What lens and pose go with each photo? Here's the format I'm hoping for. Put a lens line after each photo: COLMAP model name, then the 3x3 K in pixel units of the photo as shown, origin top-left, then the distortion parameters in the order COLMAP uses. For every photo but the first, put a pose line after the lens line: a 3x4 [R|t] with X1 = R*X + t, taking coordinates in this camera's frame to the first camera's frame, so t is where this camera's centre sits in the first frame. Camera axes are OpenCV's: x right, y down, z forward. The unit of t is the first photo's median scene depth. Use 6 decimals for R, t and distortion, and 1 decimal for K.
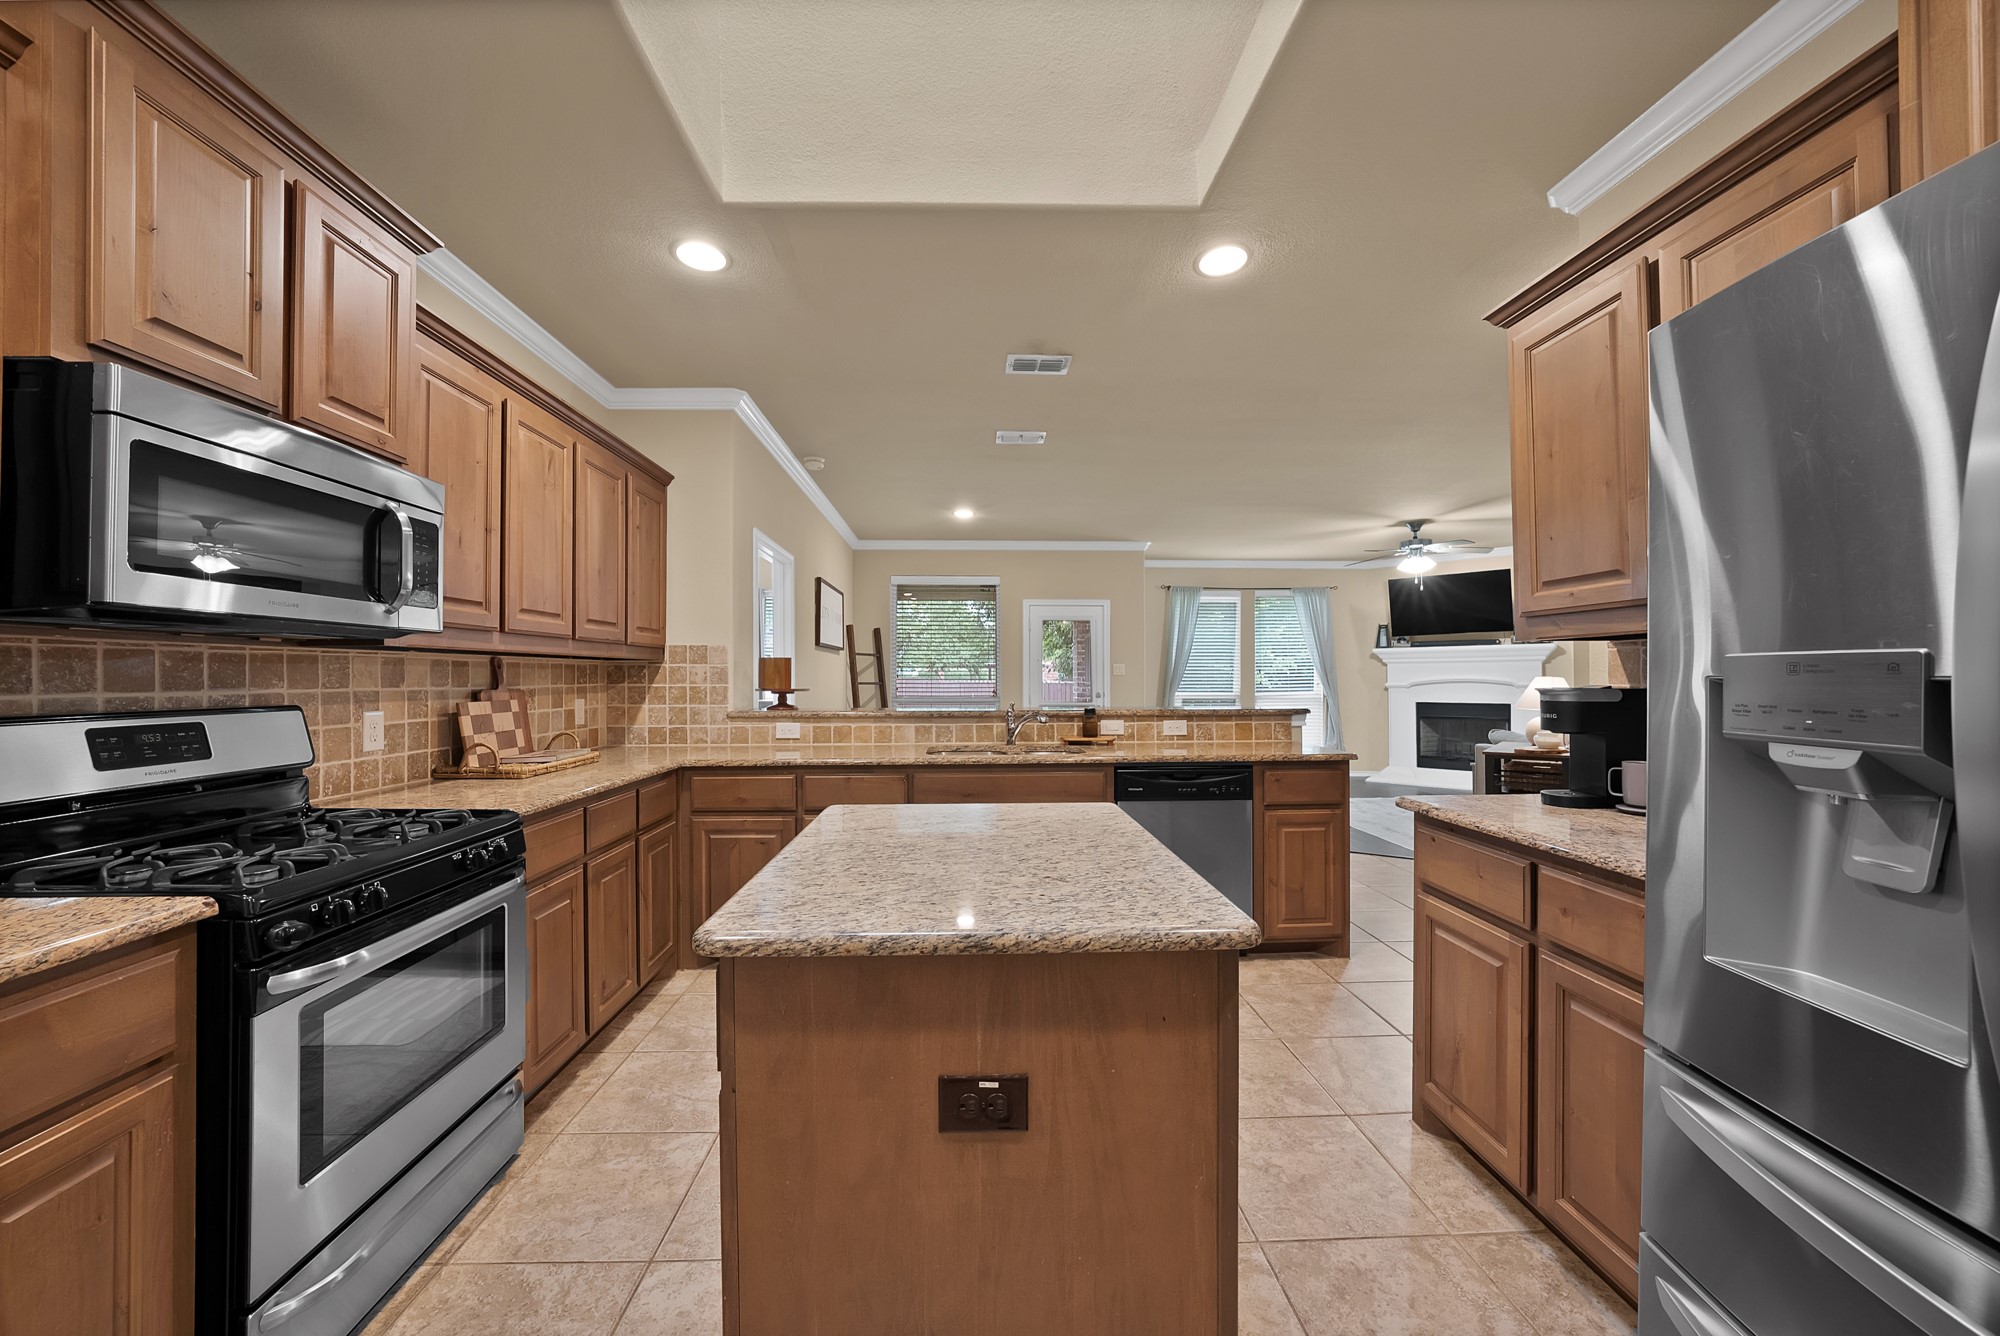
lens RADIAL K [[720.6, 0, 991.4], [0, 720.6, 667.9], [0, 0, 1]] dist [-0.028814, 0.005433]
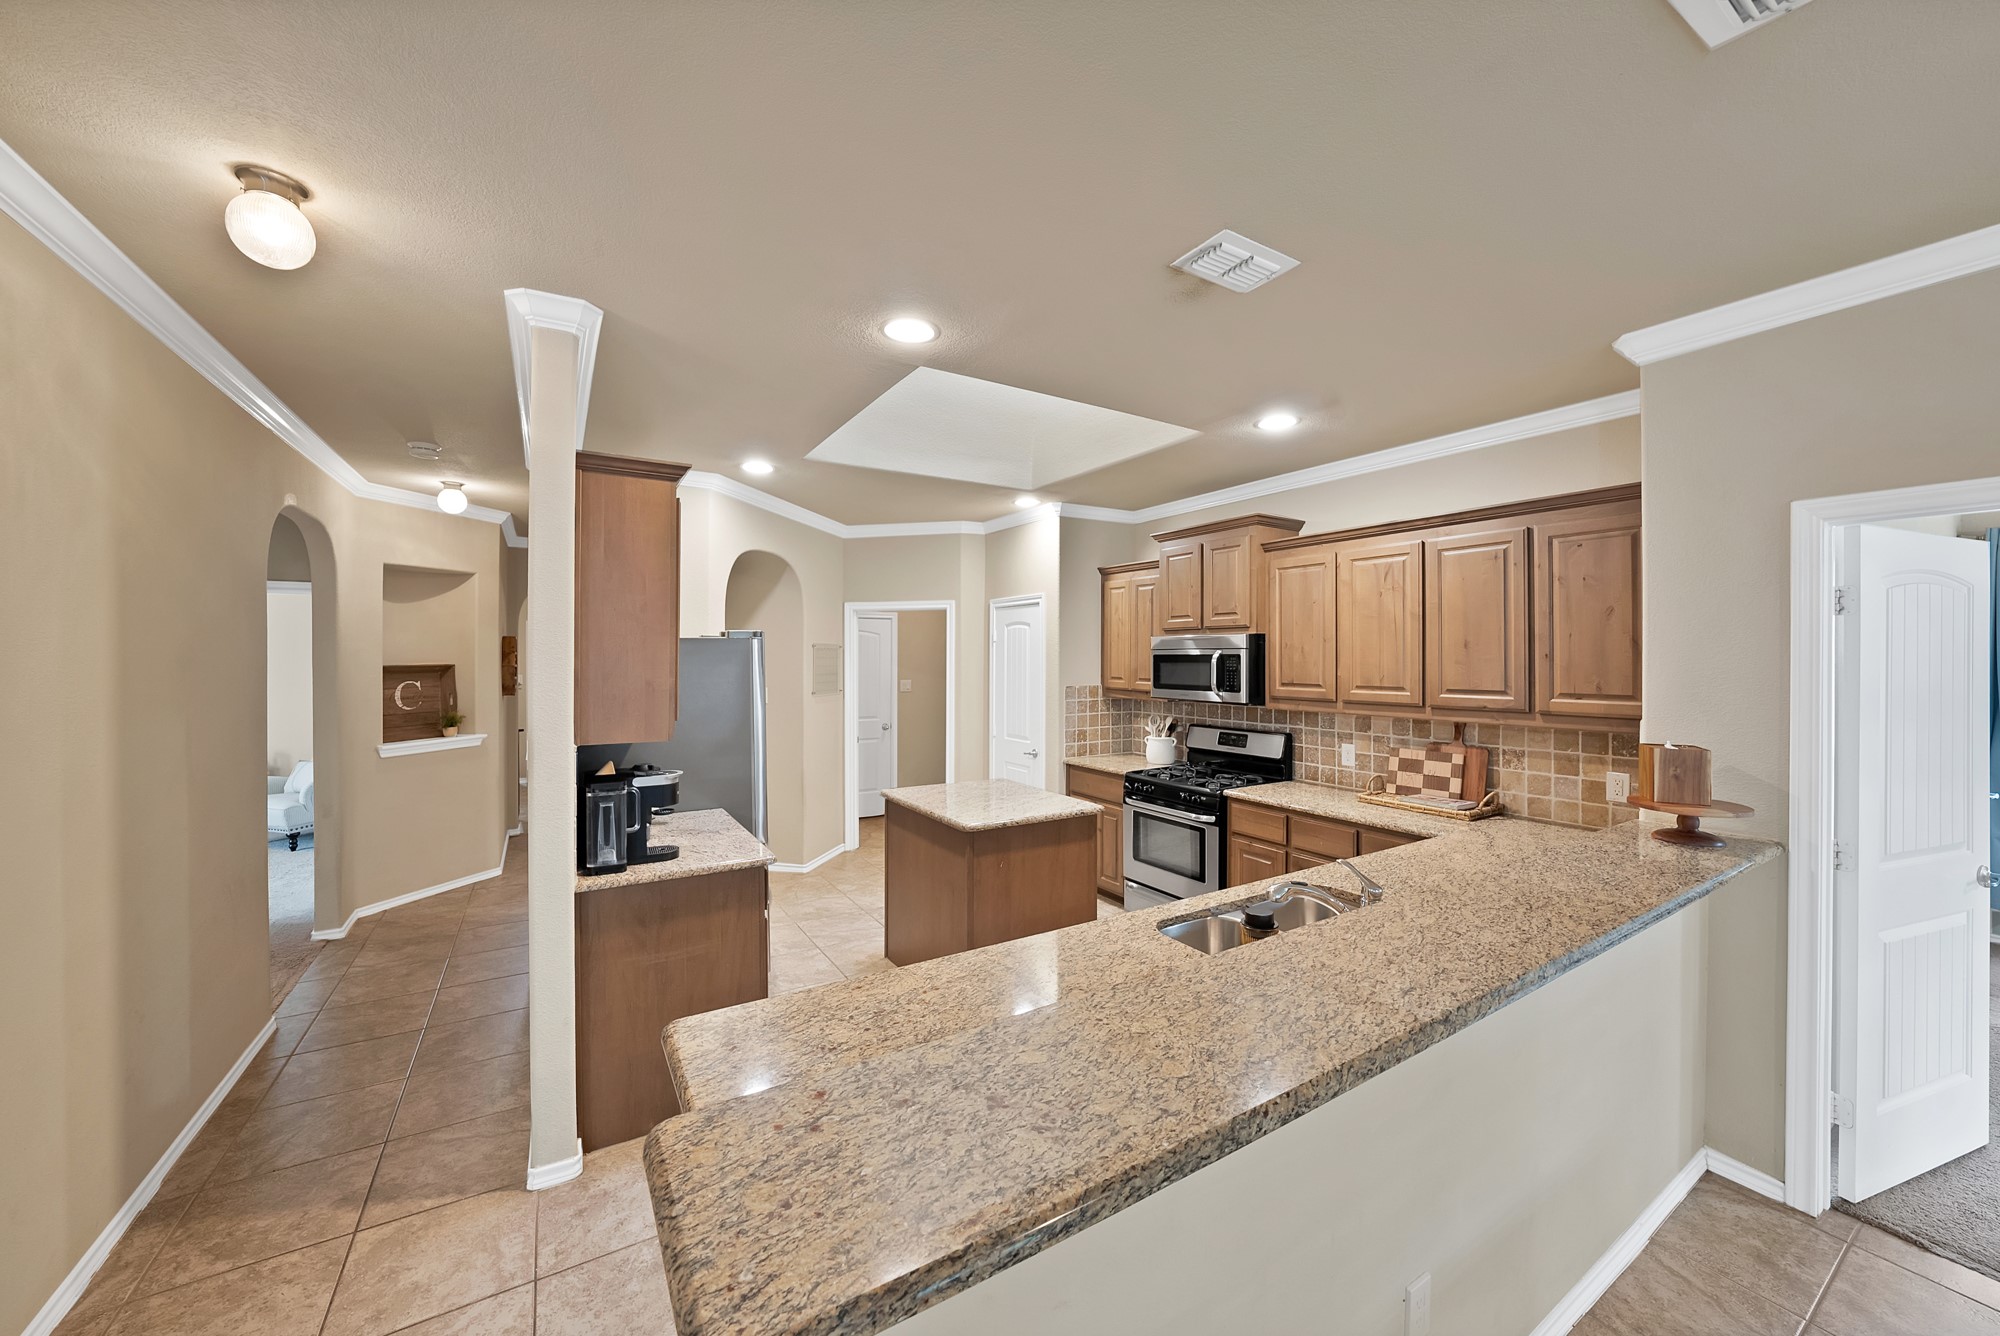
lens RADIAL K [[720.6, 0, 1000.7], [0, 720.6, 654.7], [0, 0, 1]] dist [-0.028814, 0.005433]
pose [[-0.869132, -0.002077, -0.494576, 0.641049], [0.006071, 0.999871, -0.014868, -0.117085], [0.494543, -0.015925, -0.869007, 1.747863]]
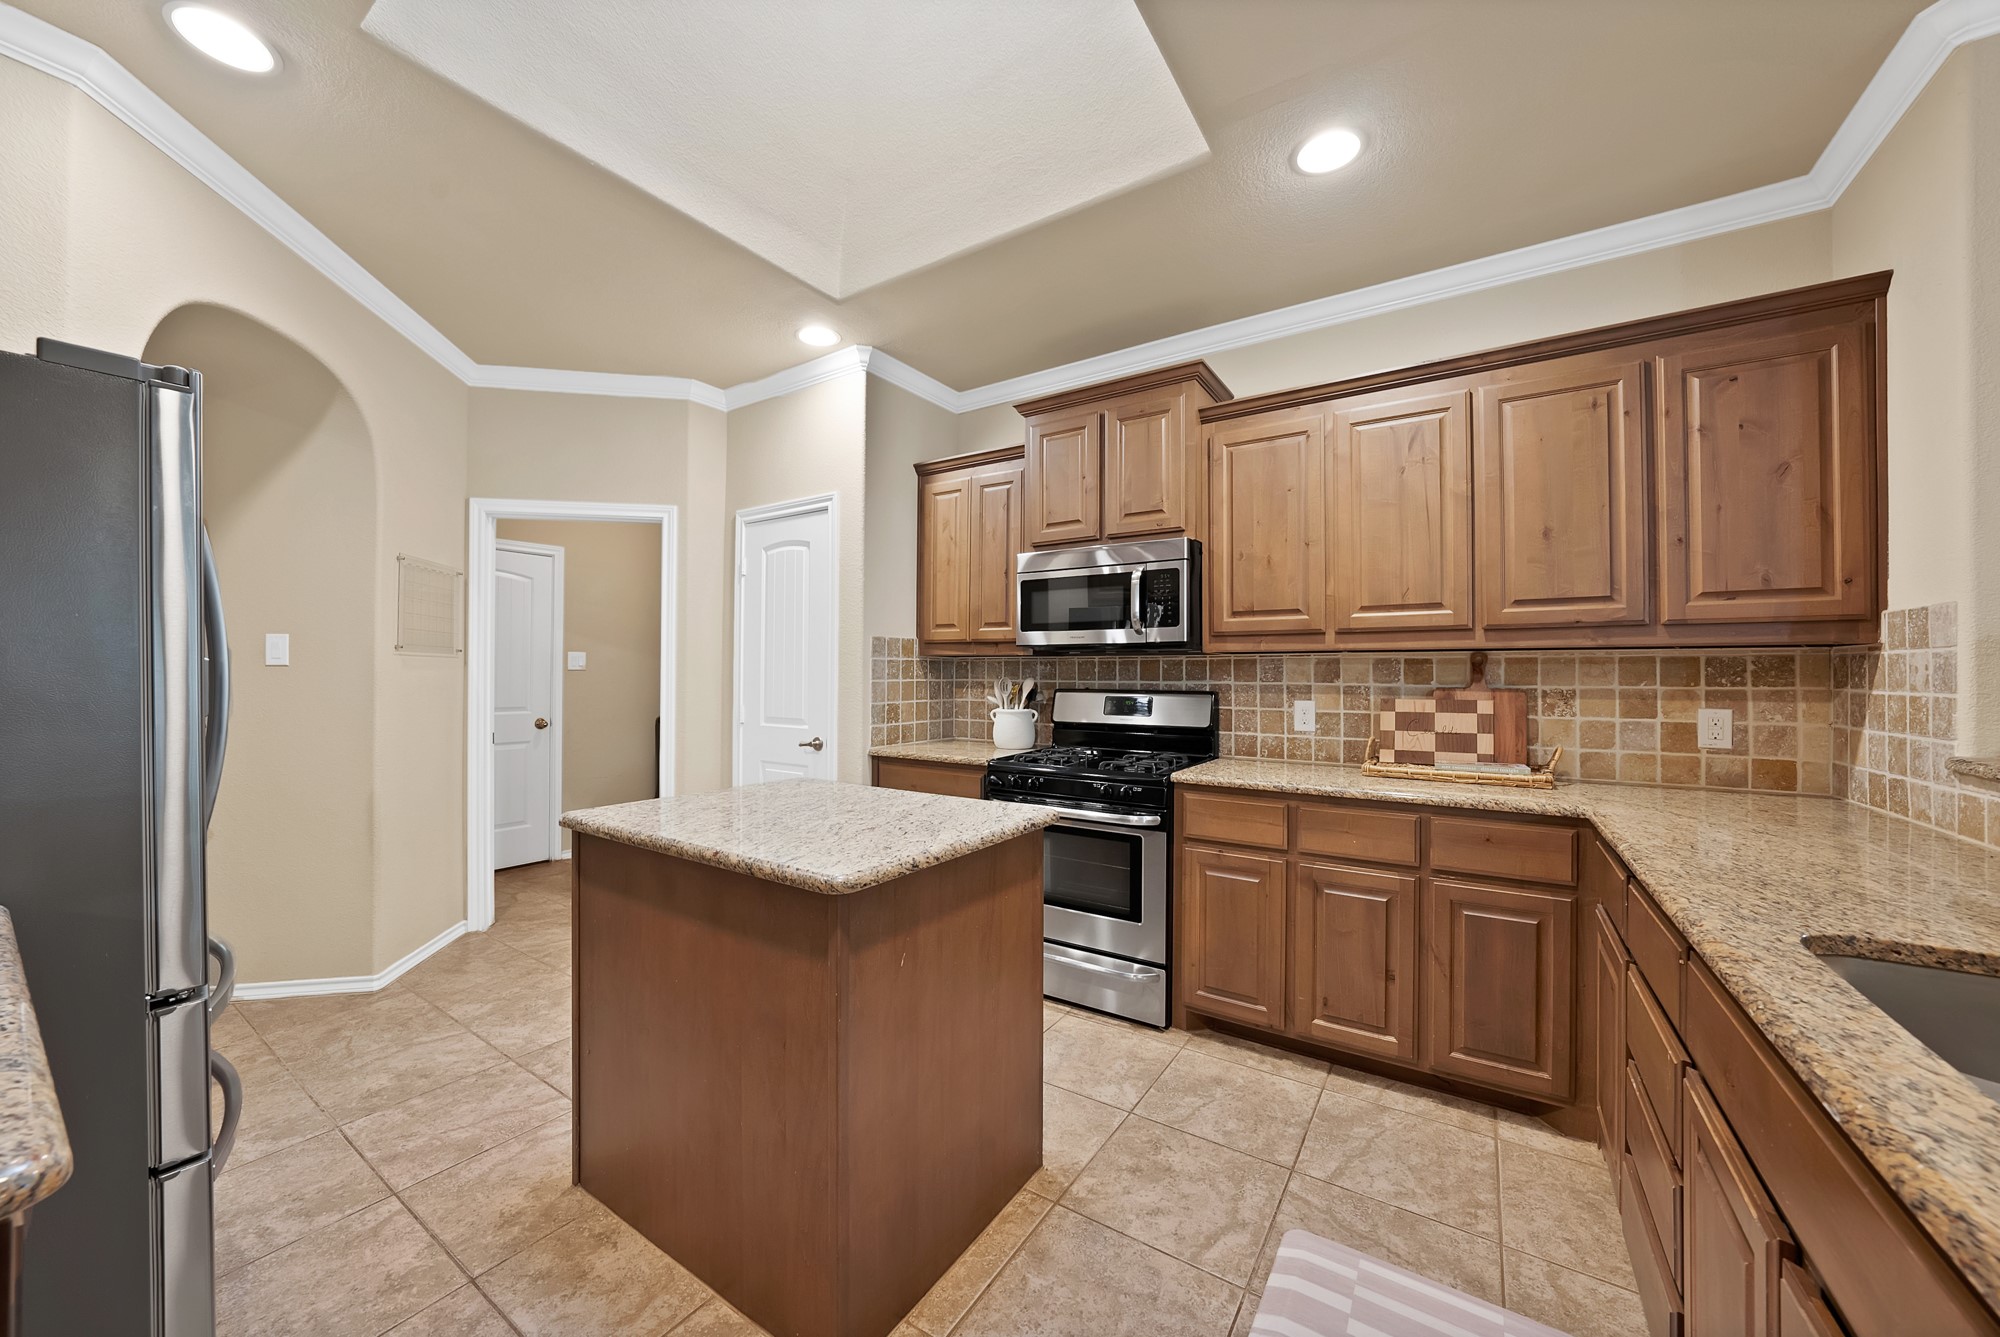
lens RADIAL K [[720.6, 0, 991.5], [0, 720.6, 667.7], [0, 0, 1]] dist [-0.028814, 0.005433]
pose [[-0.590510, -0.005739, -0.807010, 0.426128], [0.007913, 0.999885, -0.012901, 0.011053], [0.806992, -0.014004, -0.590397, 1.071178]]
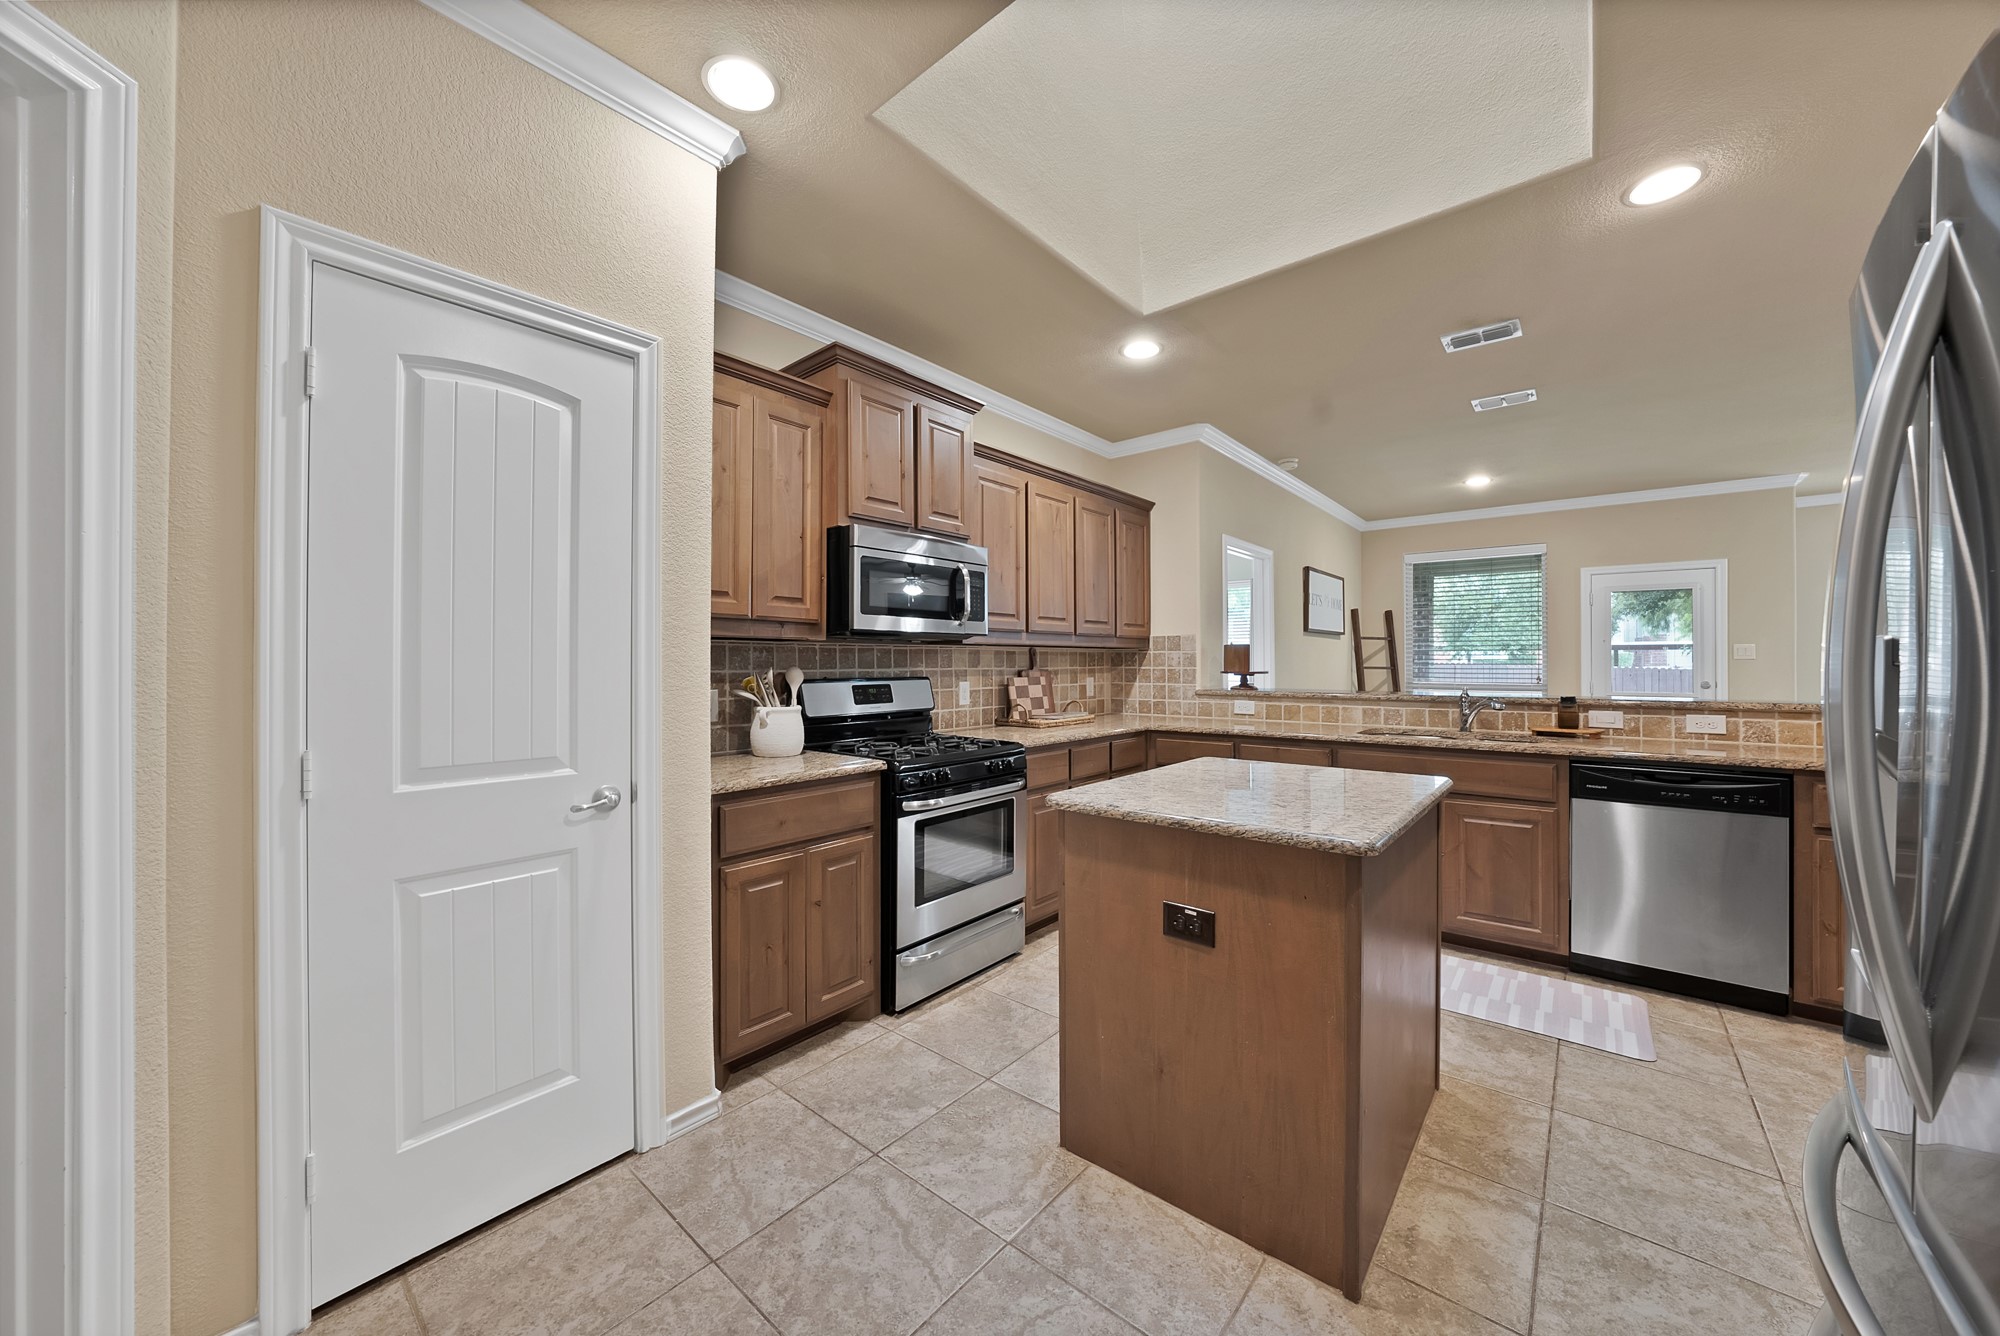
lens RADIAL K [[720.6, 0, 986.2], [0, 720.6, 658.8], [0, 0, 1]] dist [-0.028814, 0.005433]
pose [[0.730544, -0.001785, -0.682863, 0.280573], [0.008158, 0.999948, 0.006114, -0.002904], [0.682817, -0.010038, 0.730520, -0.183672]]
